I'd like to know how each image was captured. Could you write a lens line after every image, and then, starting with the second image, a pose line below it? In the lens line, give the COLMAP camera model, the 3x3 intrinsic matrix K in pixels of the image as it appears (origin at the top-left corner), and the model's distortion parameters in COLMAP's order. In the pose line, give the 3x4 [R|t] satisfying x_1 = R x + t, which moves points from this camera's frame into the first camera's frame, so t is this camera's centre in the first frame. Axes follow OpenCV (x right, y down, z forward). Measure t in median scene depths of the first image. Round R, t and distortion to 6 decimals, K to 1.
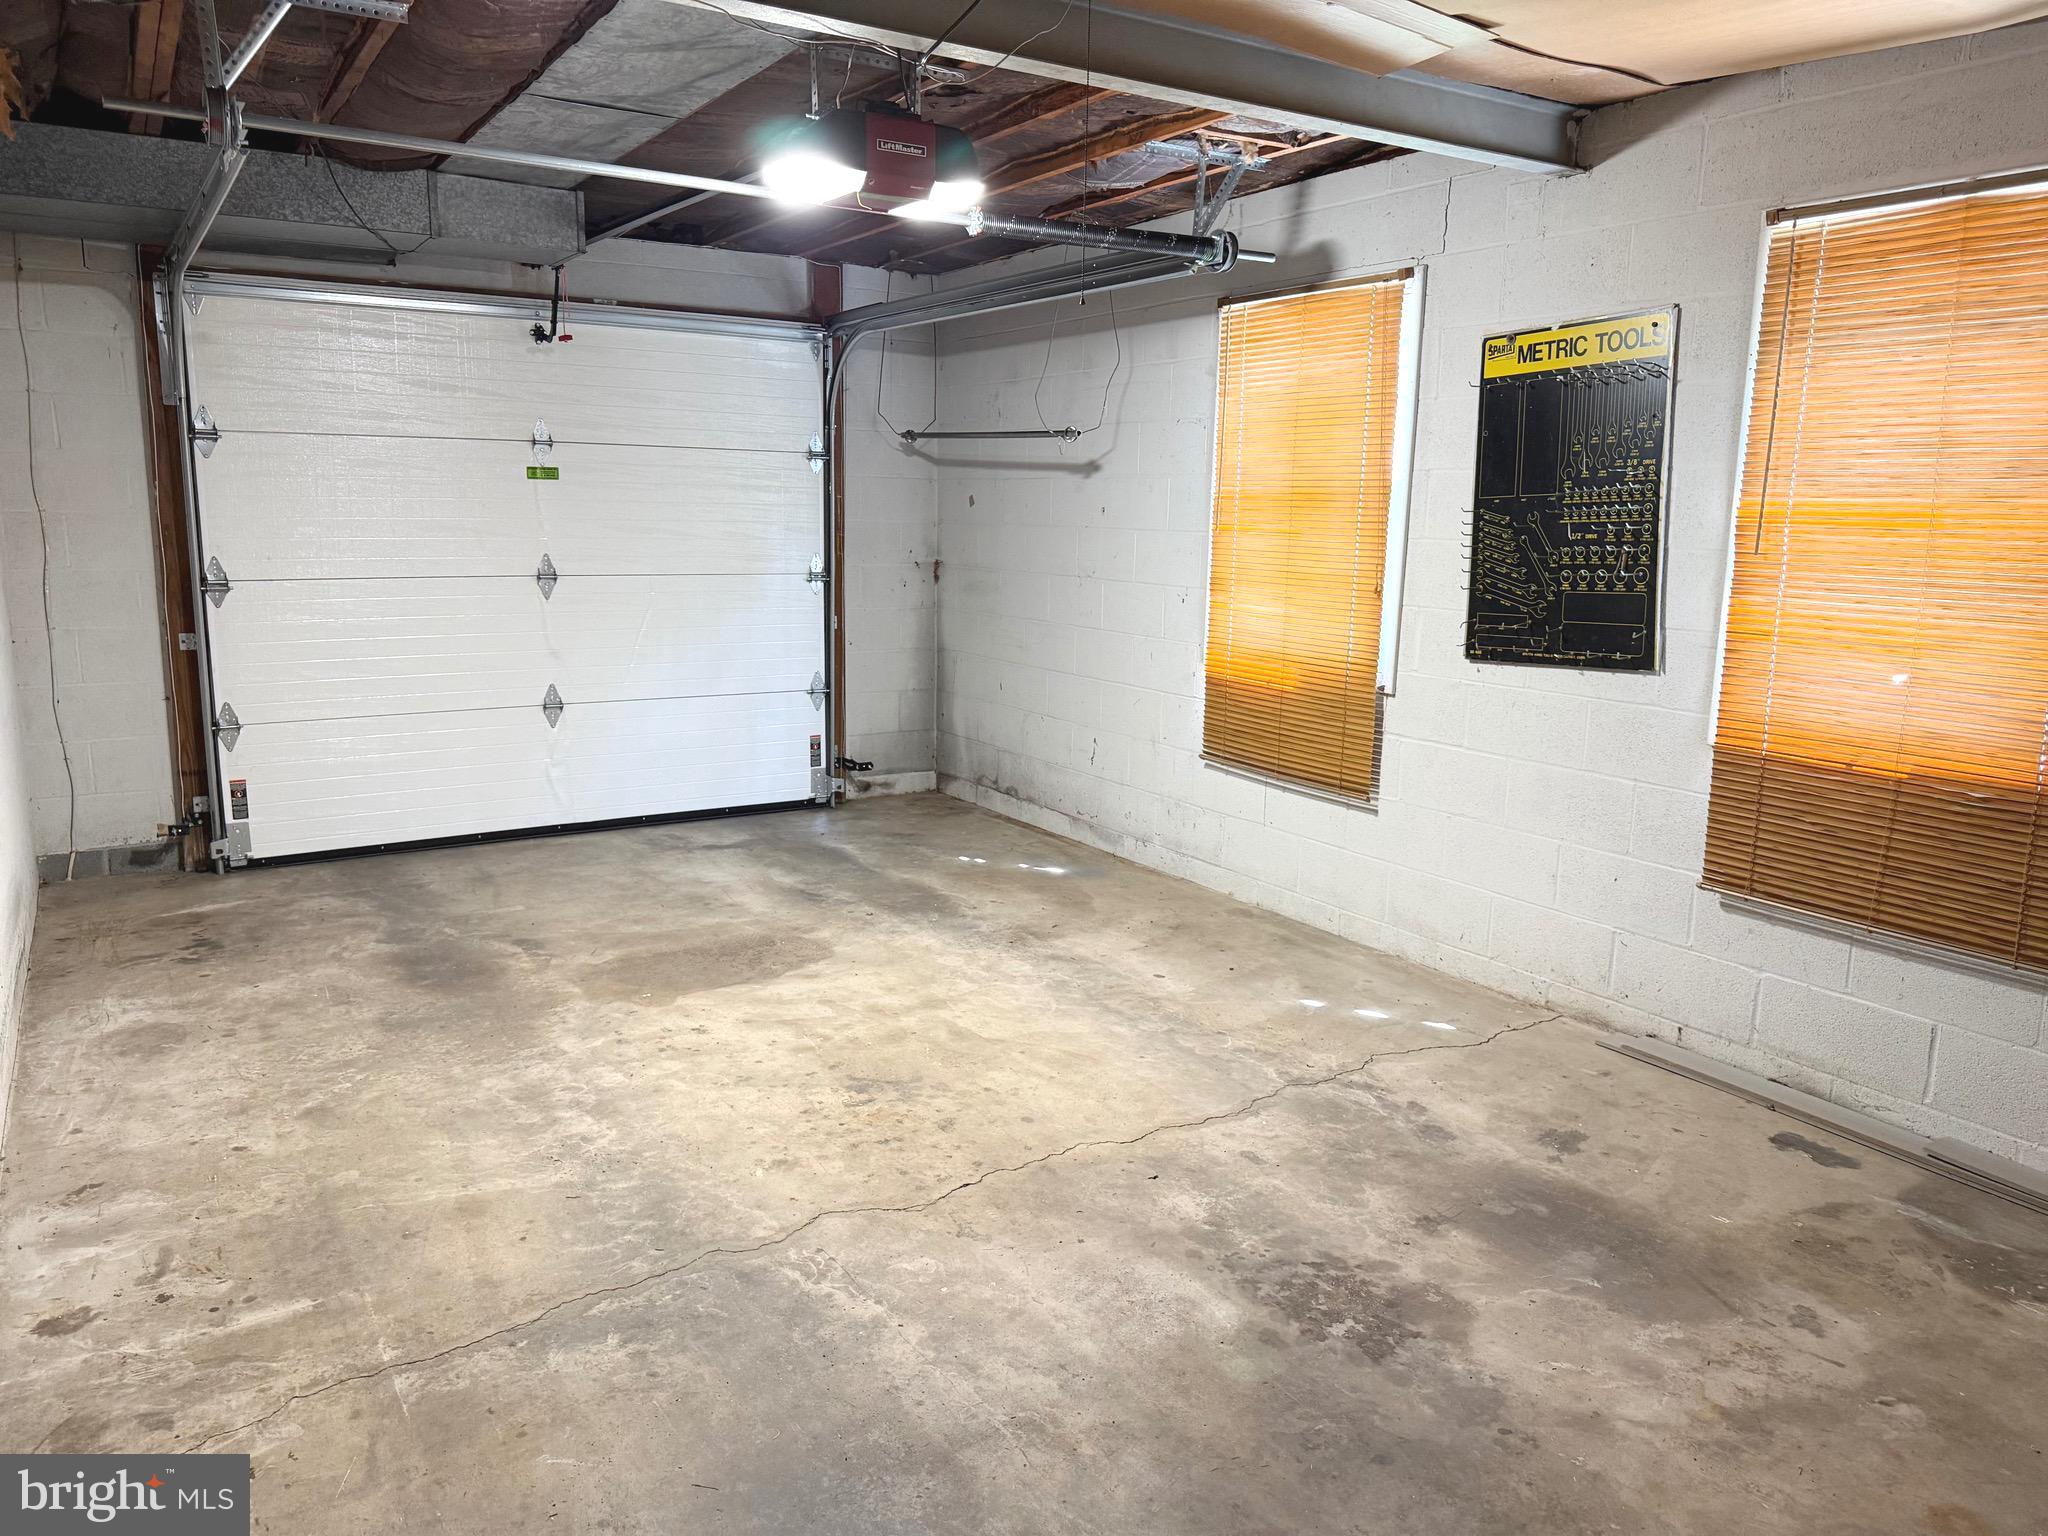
lens RADIAL K [[1446.7, 0, 1024.6], [0, 1446.7, 777.3], [0, 0, 1]] dist [0.071999, -0.054424]
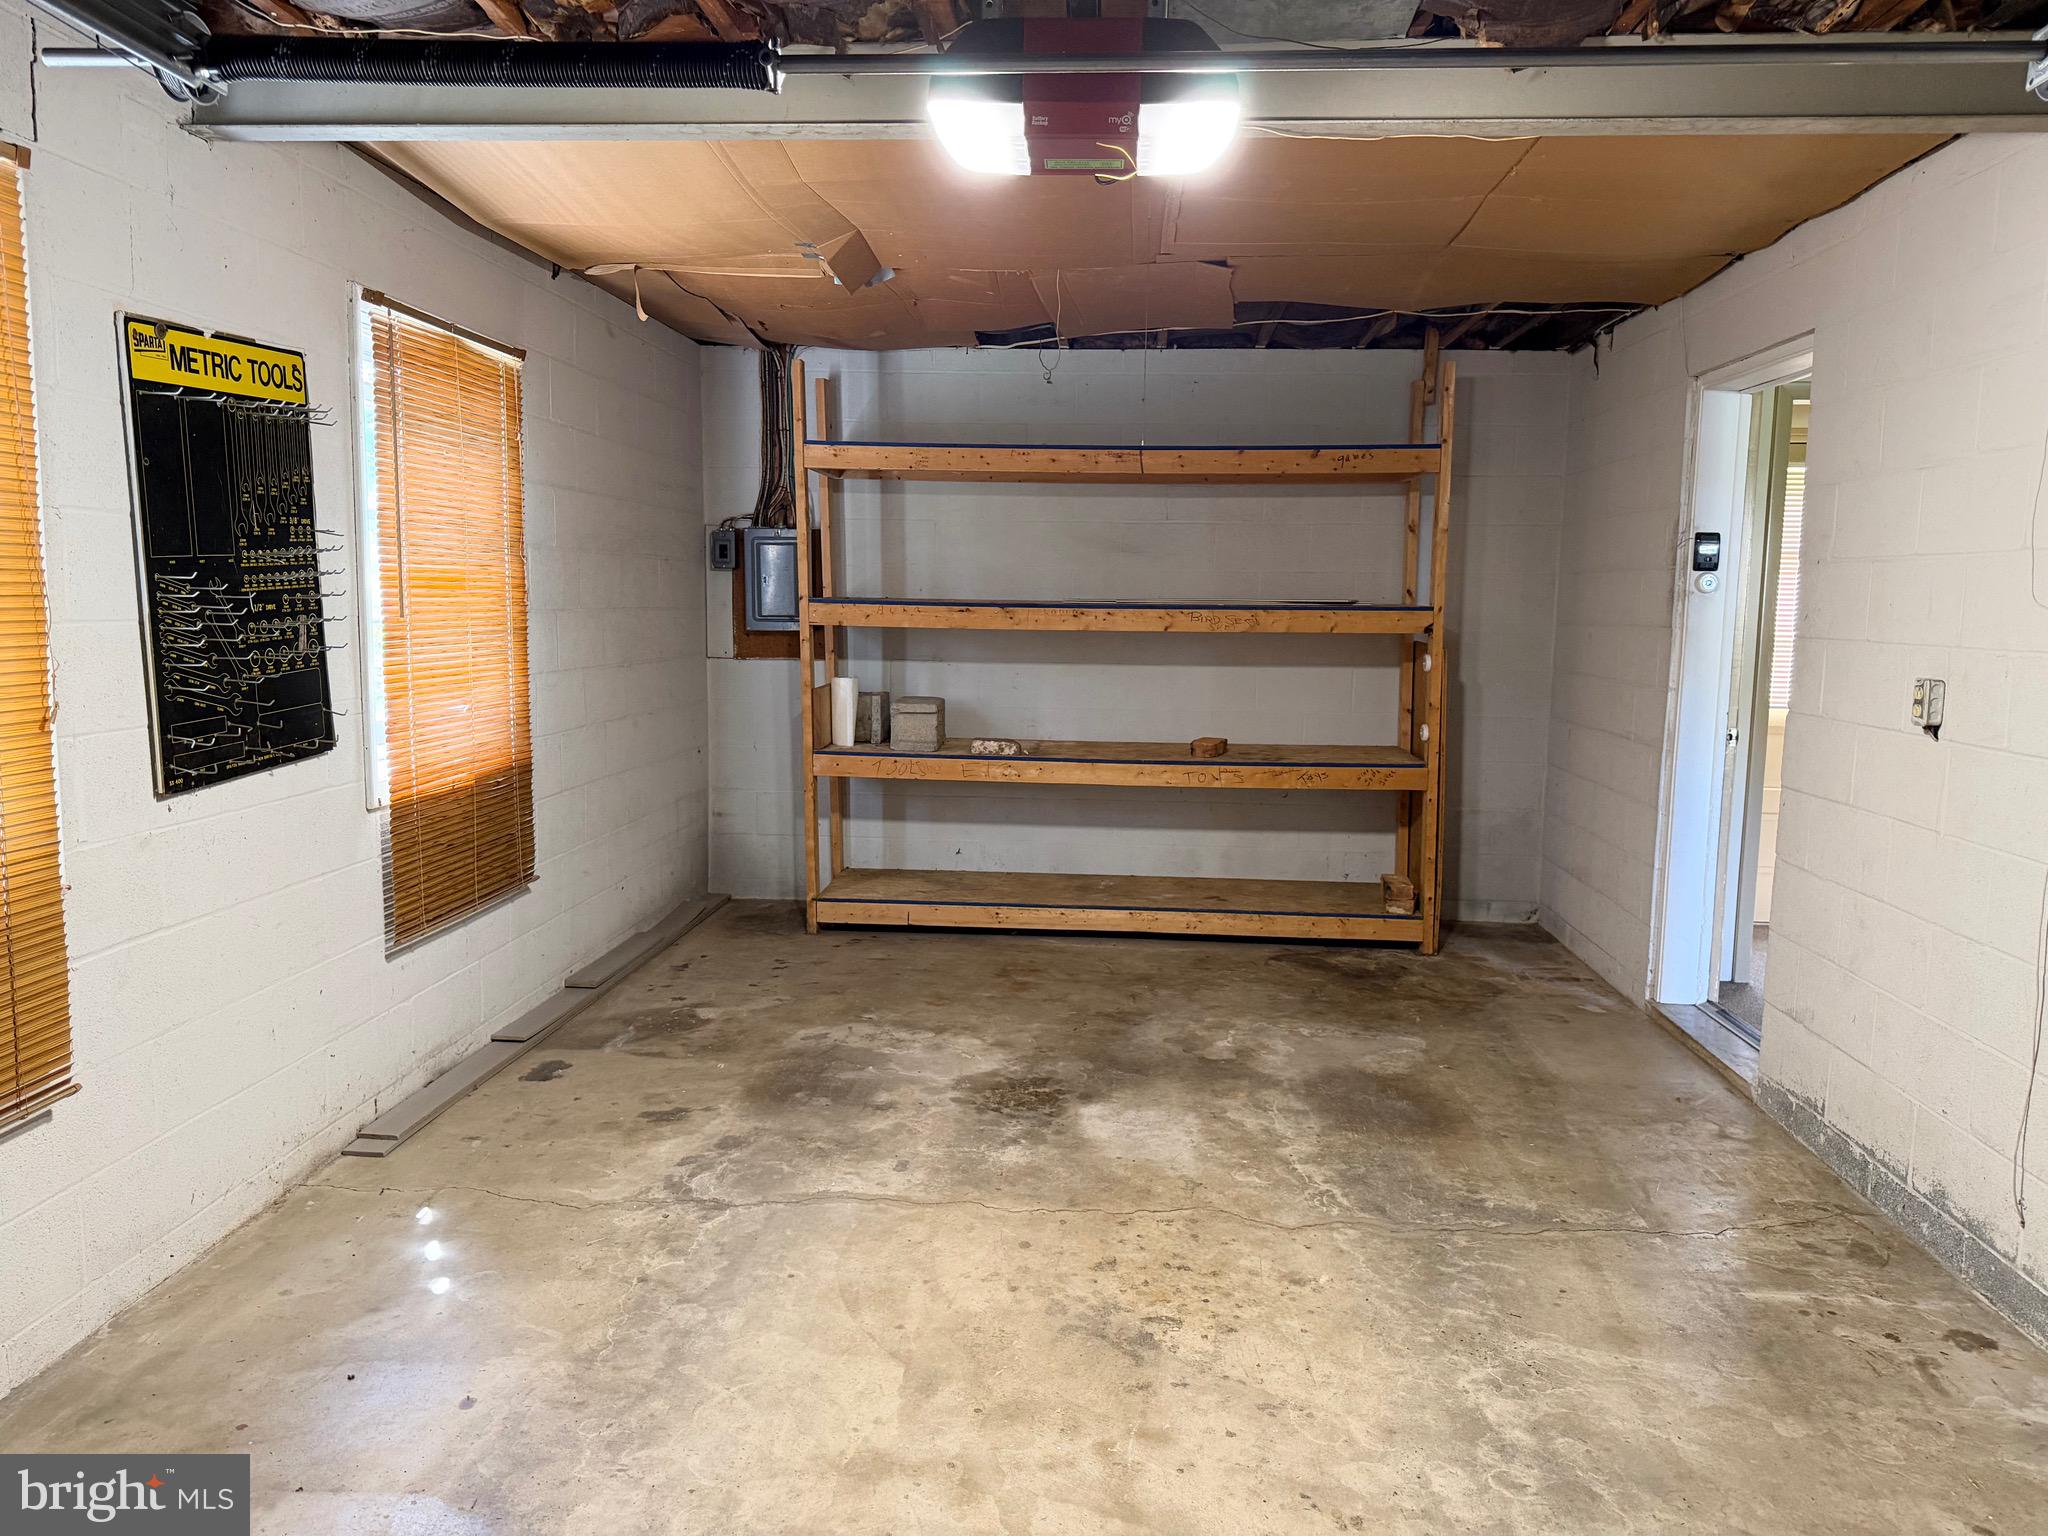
lens RADIAL K [[1446.7, 0, 1029.2], [0, 1446.7, 776.0], [0, 0, 1]] dist [0.071999, -0.054424]
pose [[-0.805347, -0.106826, 0.583099, -0.514637], [0.081611, 0.954284, 0.287545, -0.320826], [-0.587159, 0.279161, -0.759812, 1.627366]]
